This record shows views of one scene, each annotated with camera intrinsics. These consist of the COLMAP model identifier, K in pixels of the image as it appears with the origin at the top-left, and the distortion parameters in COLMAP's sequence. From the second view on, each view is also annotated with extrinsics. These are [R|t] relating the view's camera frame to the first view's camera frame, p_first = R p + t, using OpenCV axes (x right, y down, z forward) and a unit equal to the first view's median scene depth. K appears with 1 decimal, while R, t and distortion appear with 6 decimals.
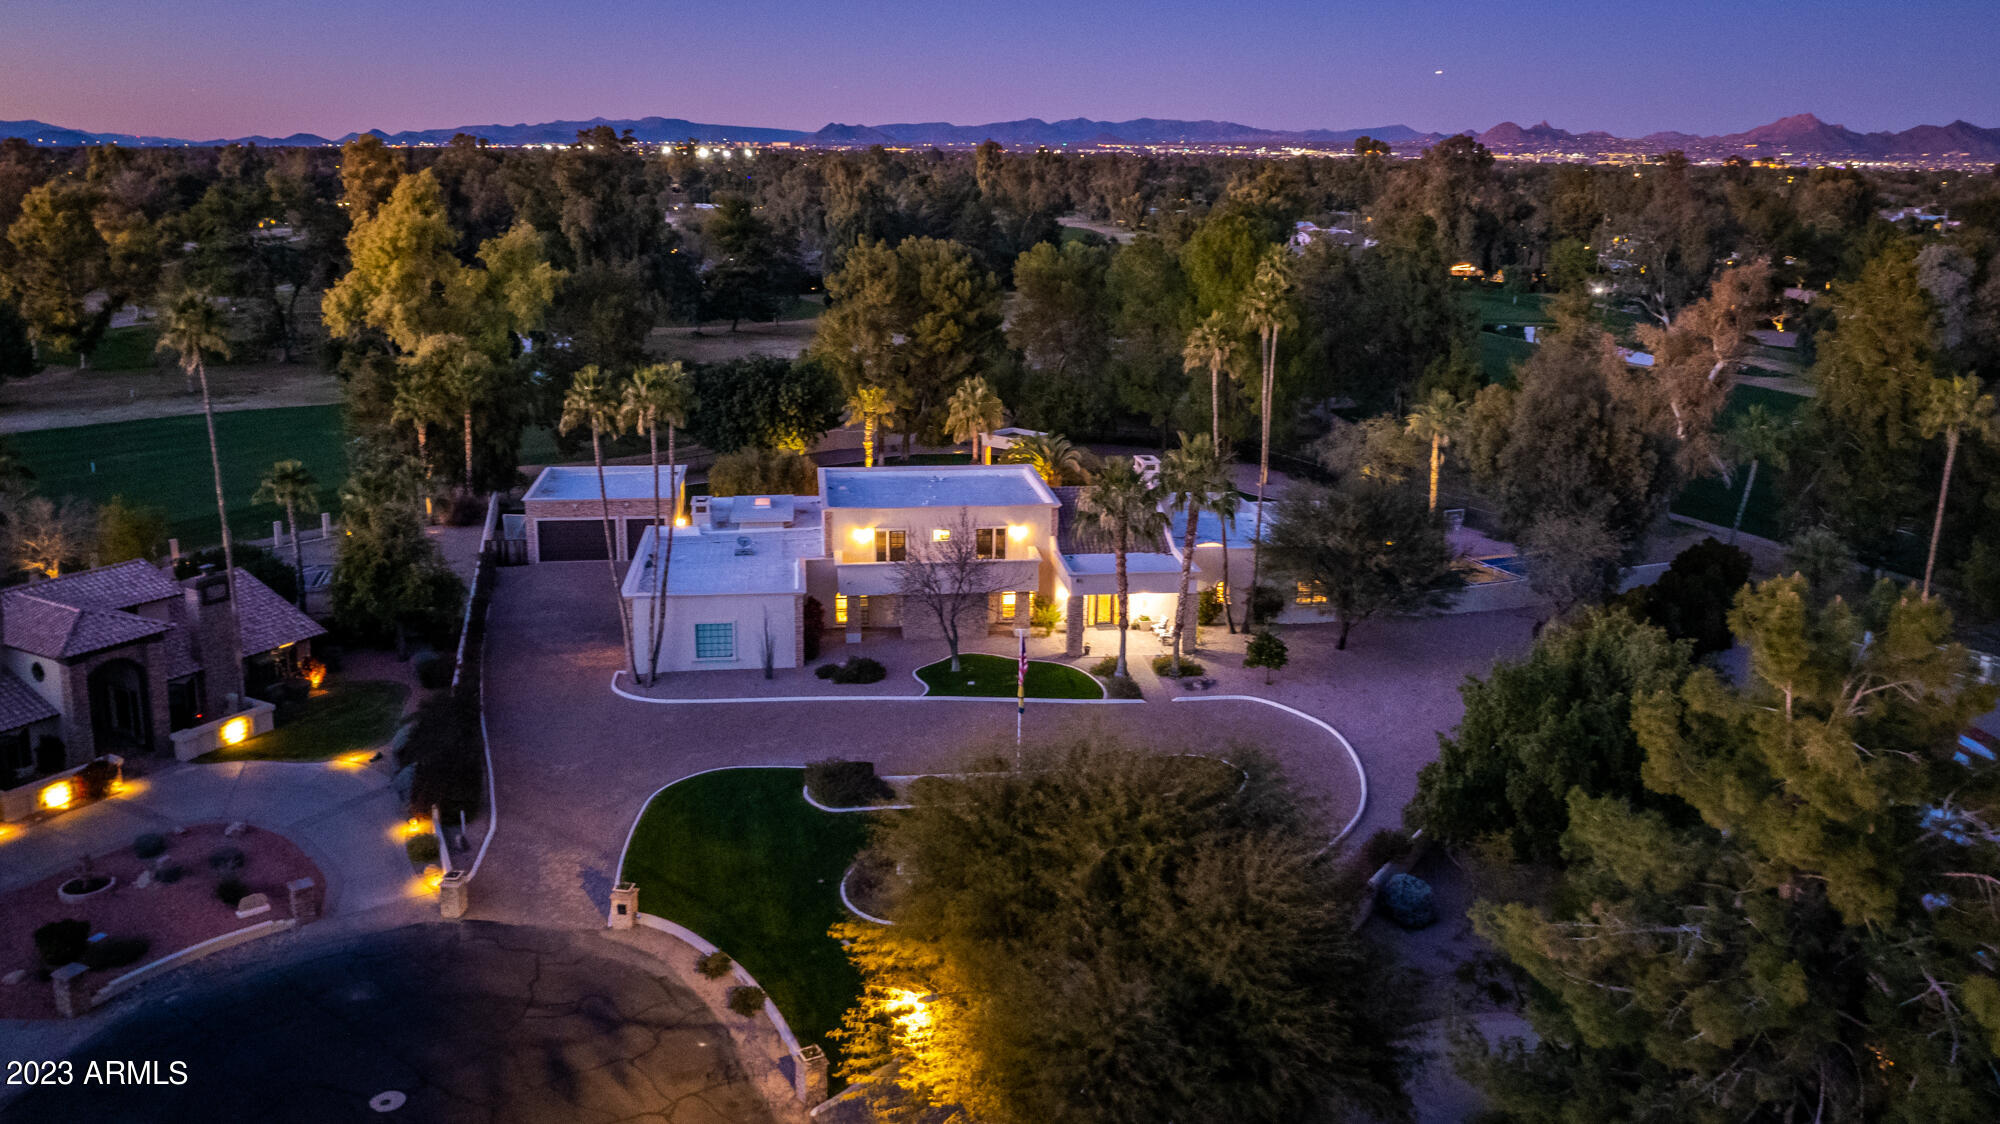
lens RADIAL K [[1549.9, 0, 1000.5], [0, 1549.9, 468.2], [0, 0, 1]] dist [-0.049465, 0.004402]
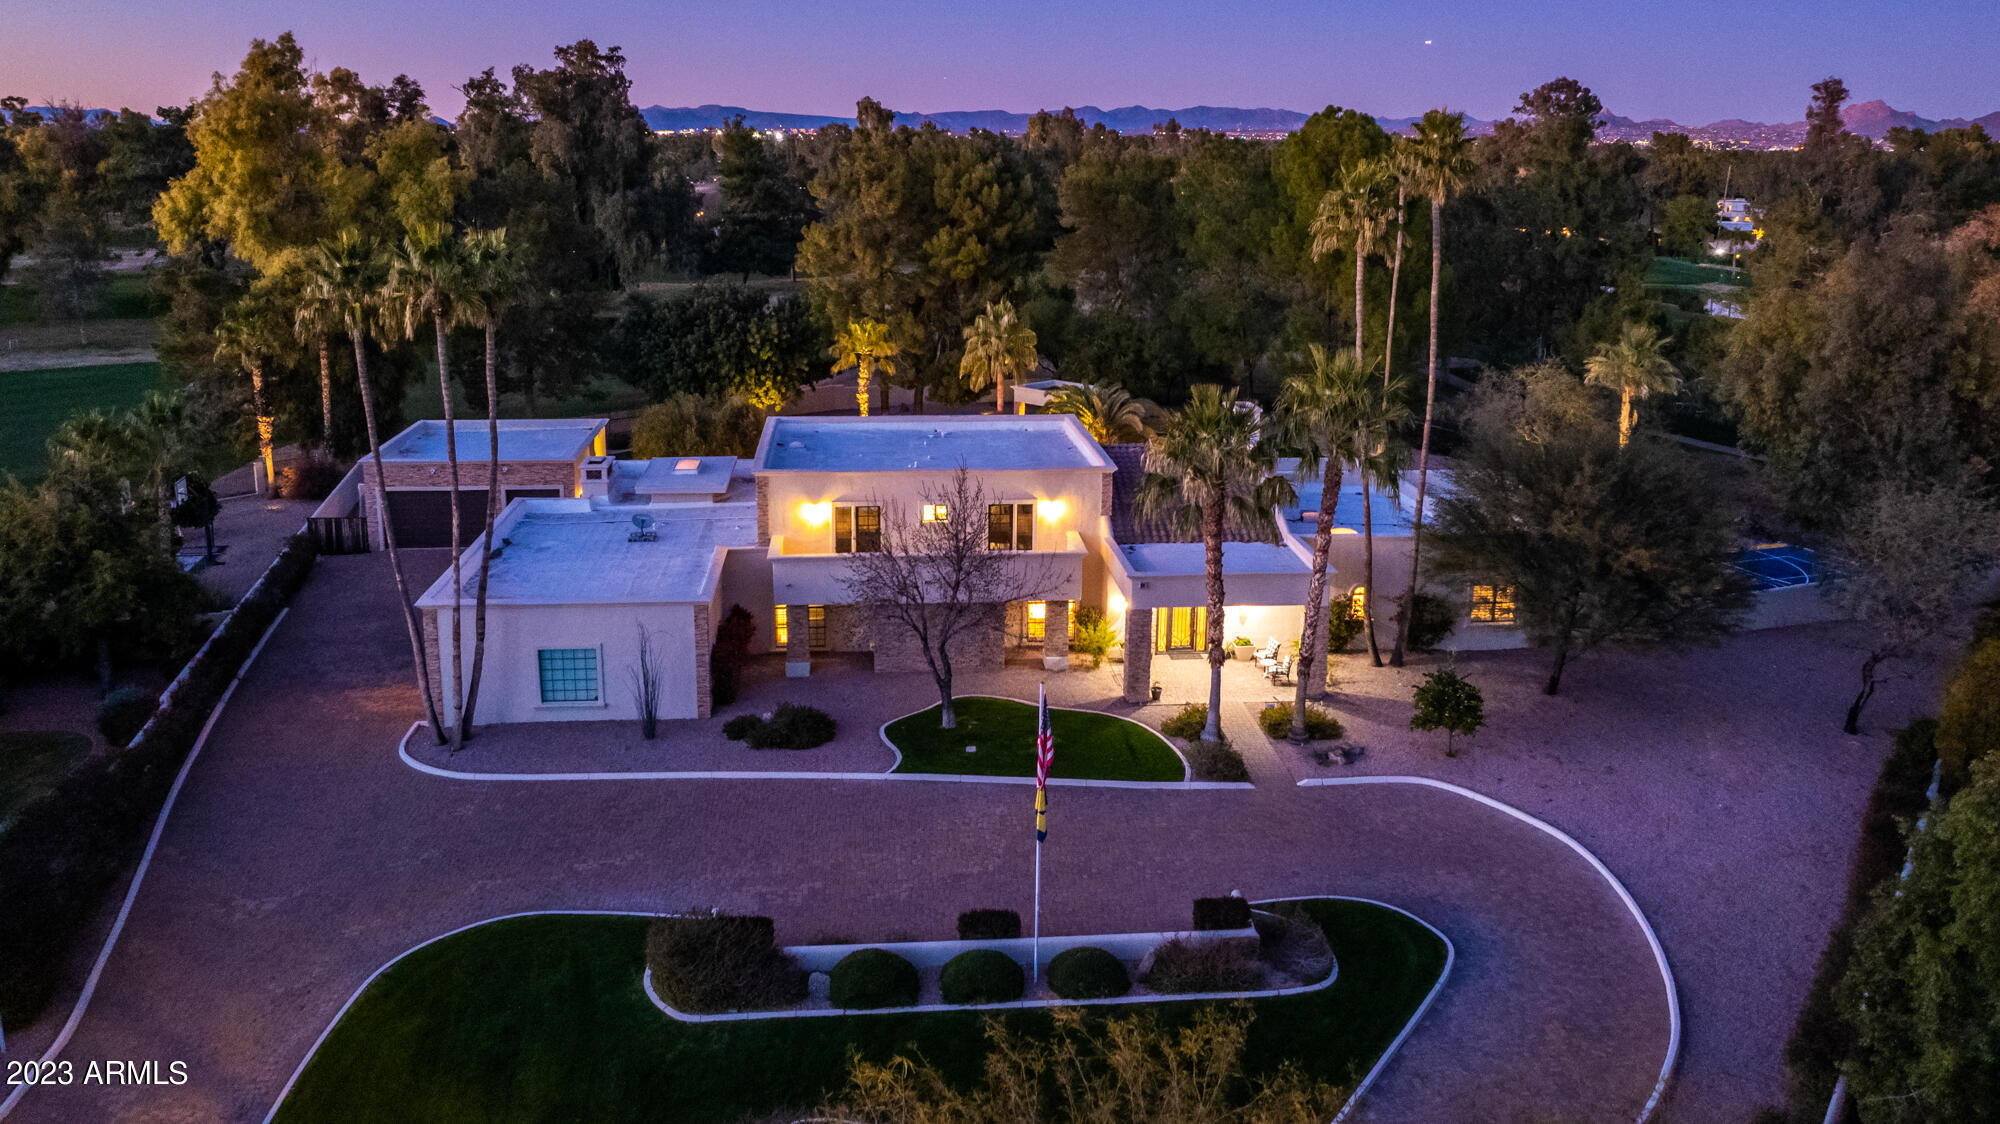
lens RADIAL K [[1549.9, 0, 1000.5], [0, 1549.9, 468.2], [0, 0, 1]] dist [-0.049465, 0.004402]
pose [[0.999377, 0.005723, -0.034821, 0.012514], [-0.005458, 0.999956, 0.007678, 0.018642], [0.034864, -0.007483, 0.999364, 0.338863]]
